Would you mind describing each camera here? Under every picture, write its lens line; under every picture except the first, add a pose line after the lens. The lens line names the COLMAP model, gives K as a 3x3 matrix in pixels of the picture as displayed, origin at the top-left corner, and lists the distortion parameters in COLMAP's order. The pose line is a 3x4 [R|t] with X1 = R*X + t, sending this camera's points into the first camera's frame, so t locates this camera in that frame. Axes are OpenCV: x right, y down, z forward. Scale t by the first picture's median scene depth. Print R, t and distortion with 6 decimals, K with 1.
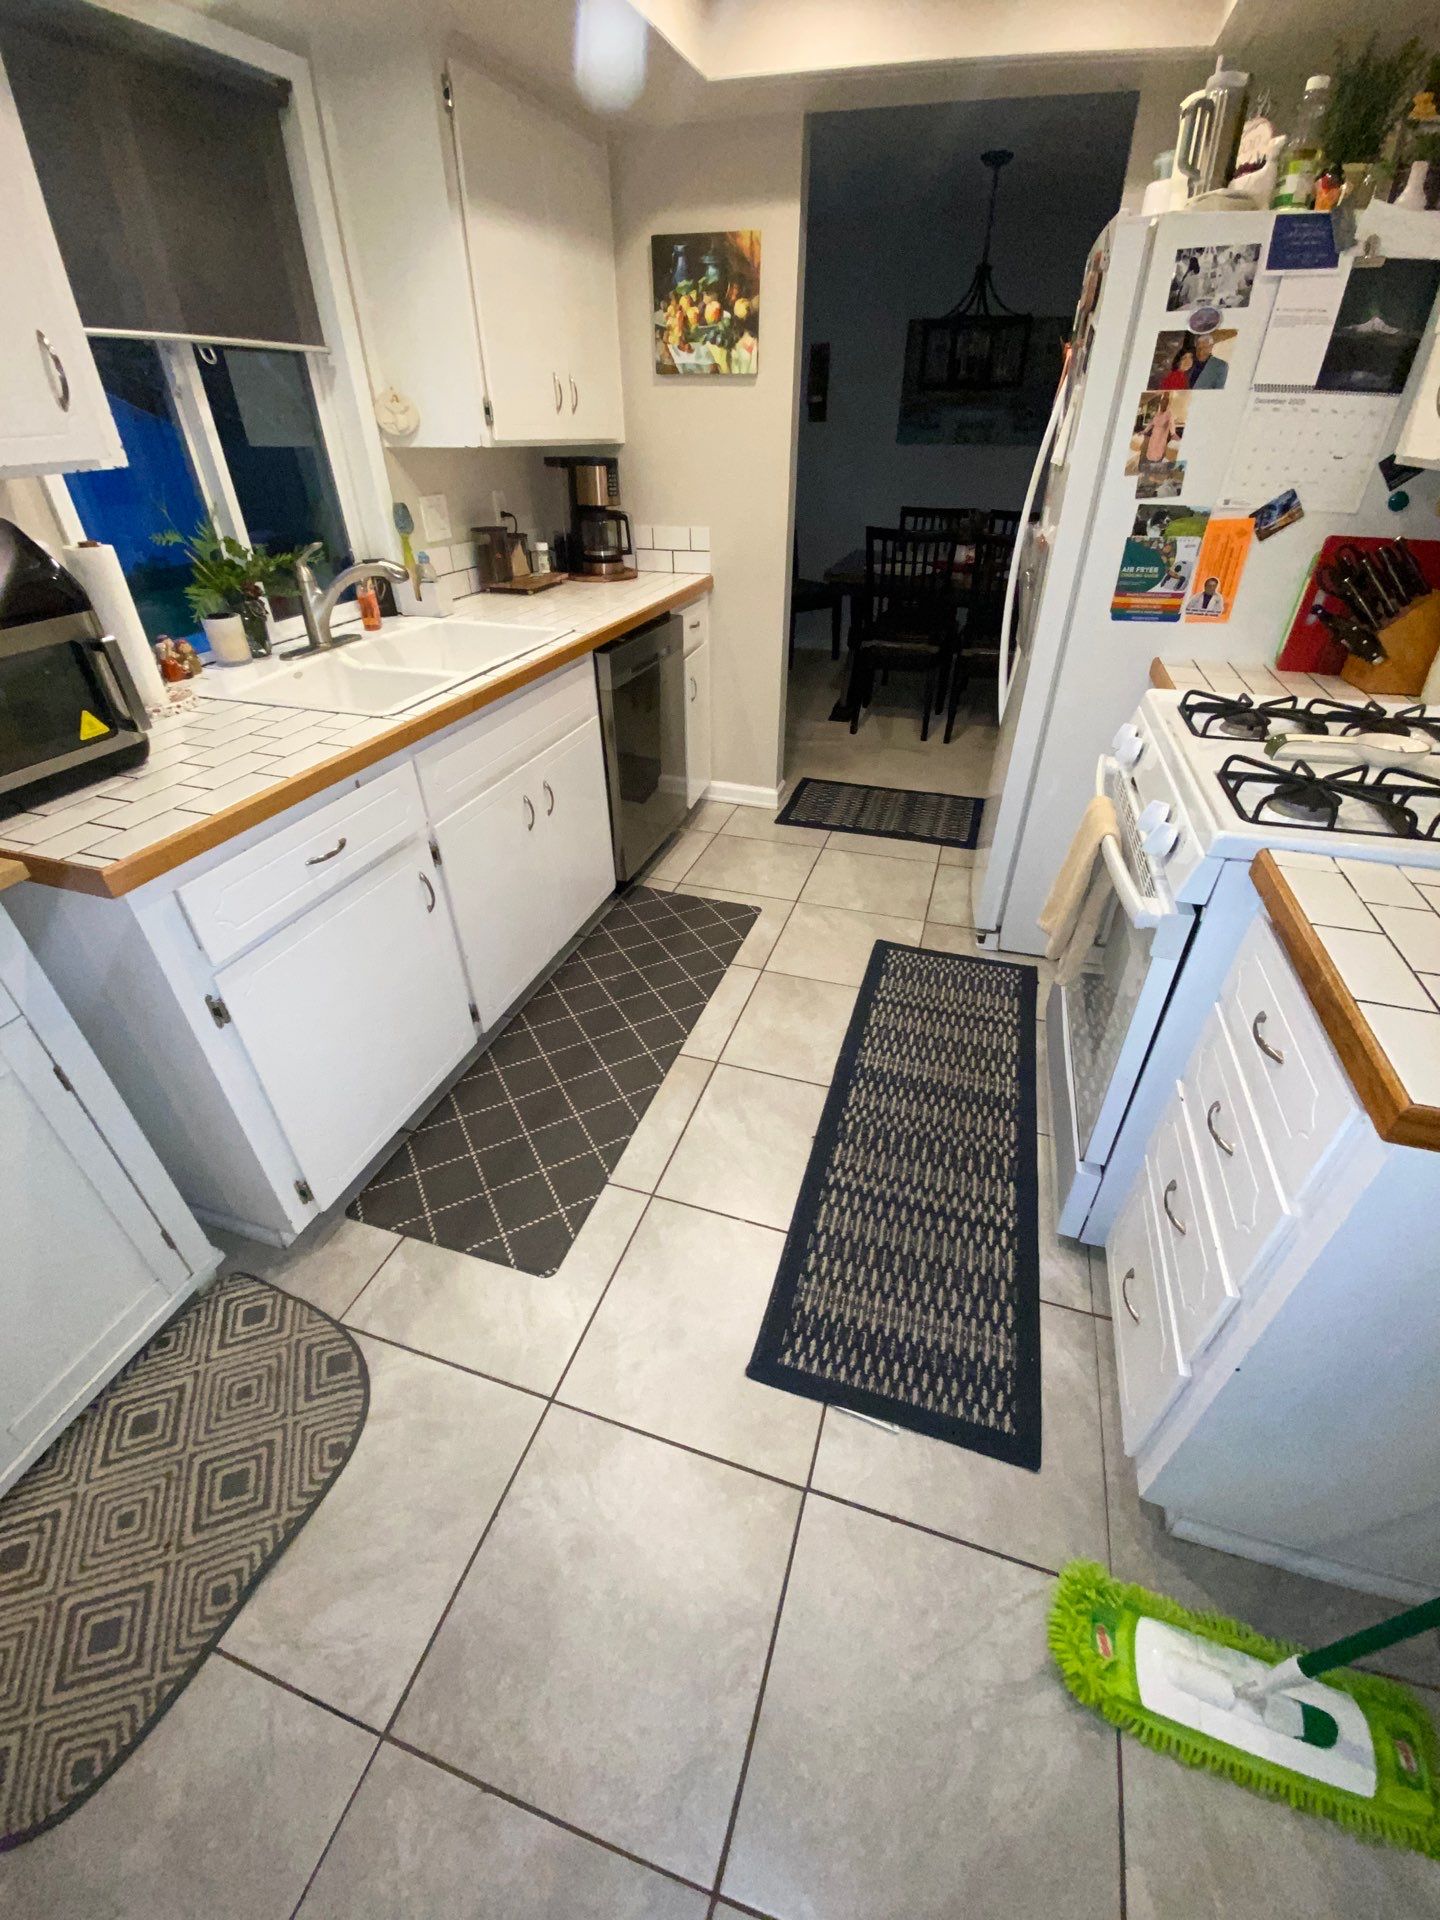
lens RADIAL K [[782.5, 0, 720.0], [0, 782.5, 960.0], [0, 0, 1]] dist [0.009379, -0.016958]
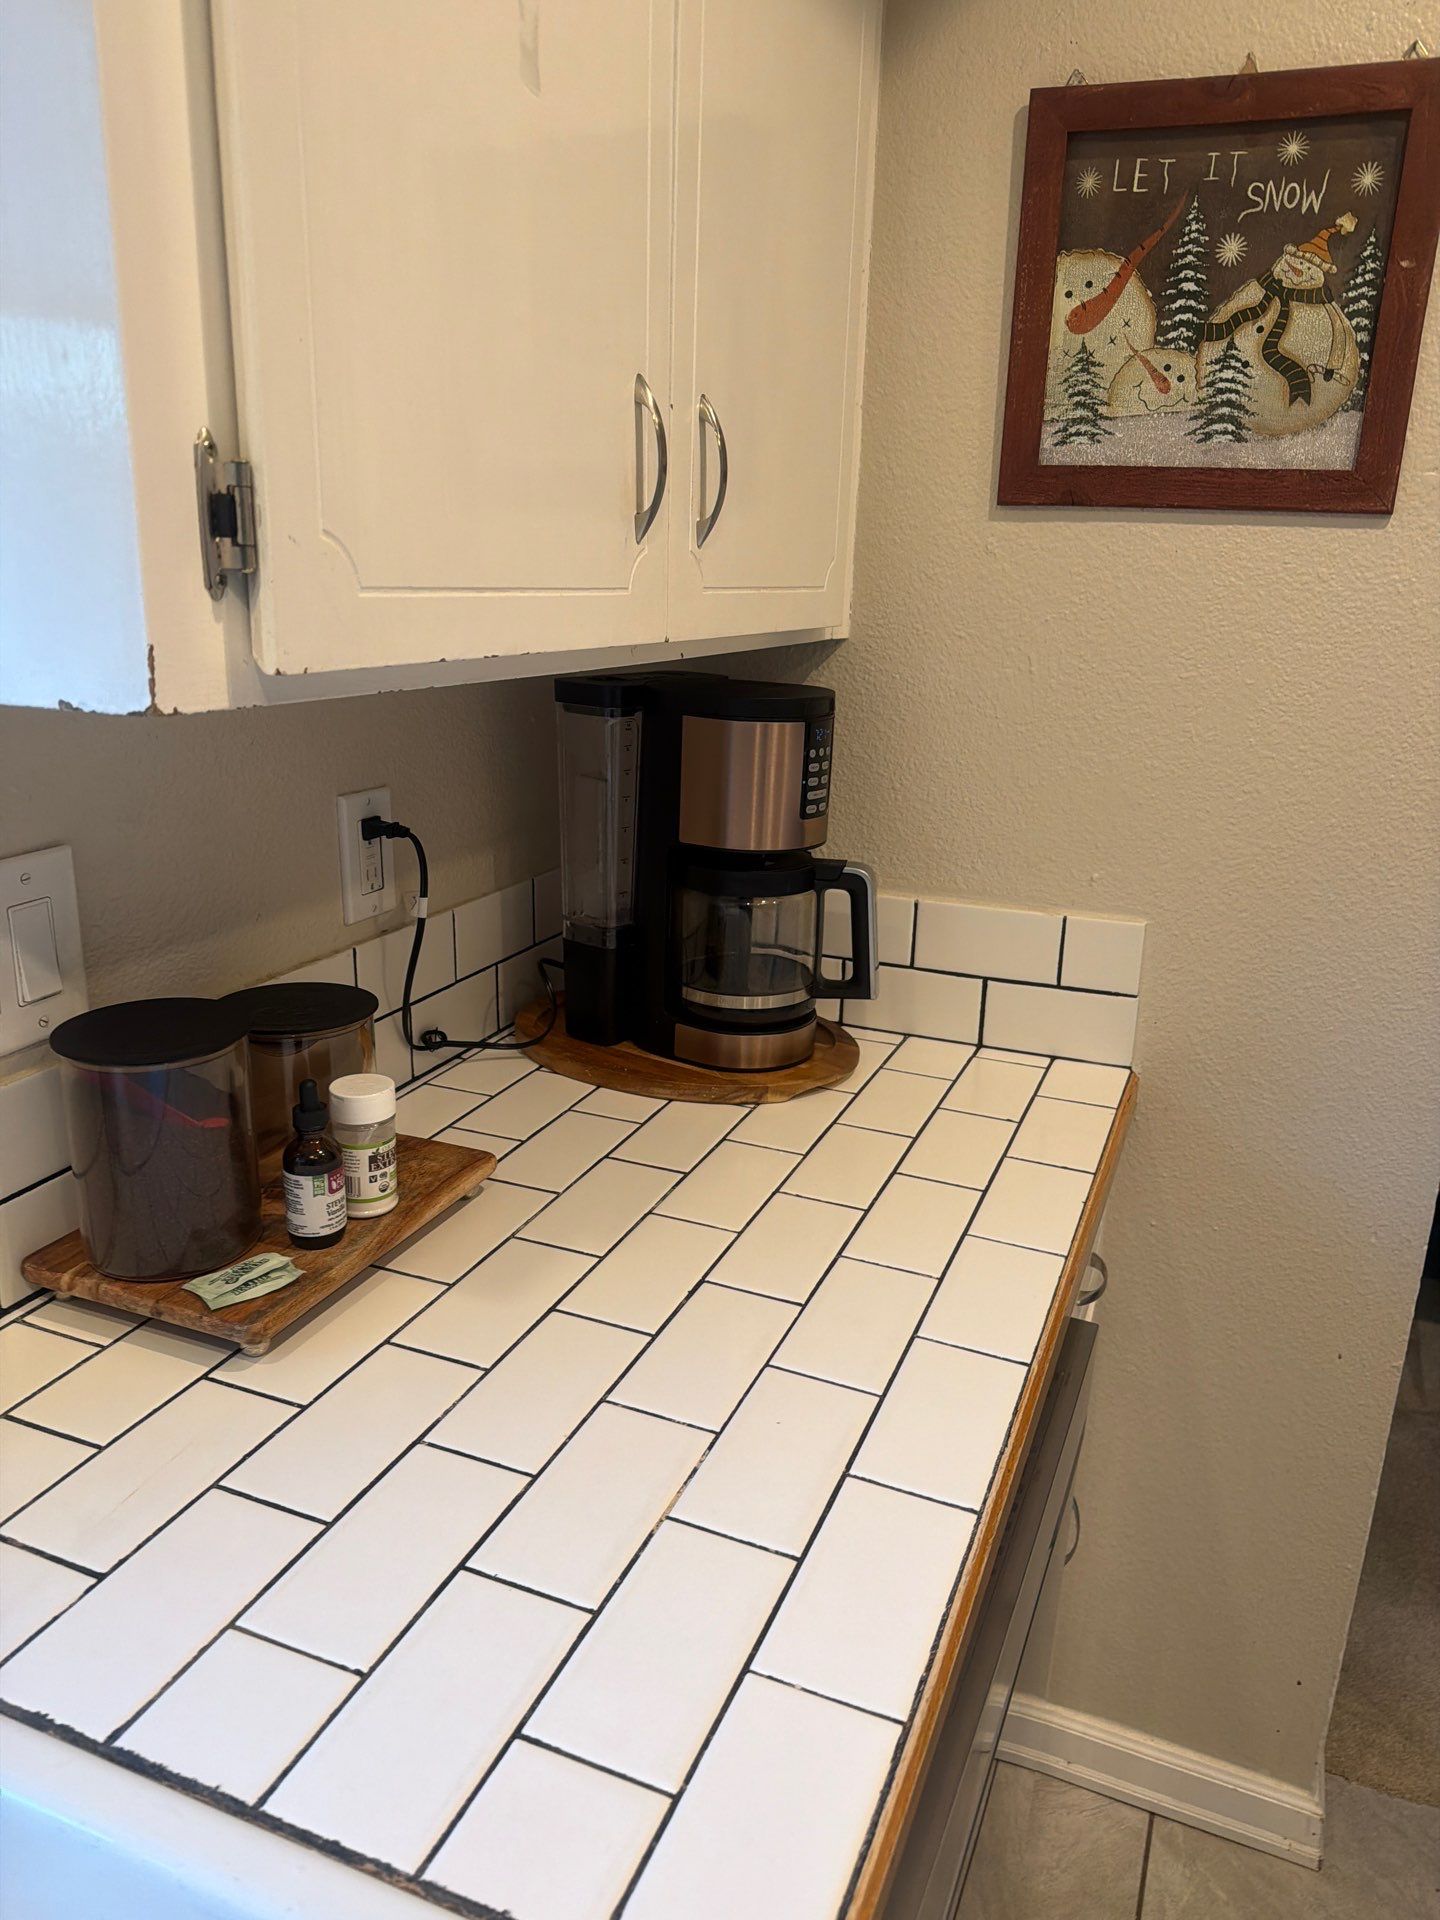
lens RADIAL K [[1387.3, 0, 720.0], [0, 1387.3, 960.0], [0, 0, 1]] dist [0.002747, 0.001775]
pose [[0.996264, 0.043529, -0.074584, -0.129442], [-0.064652, 0.948531, -0.310013, -0.403121], [0.057250, 0.313677, 0.947802, 0.577900]]
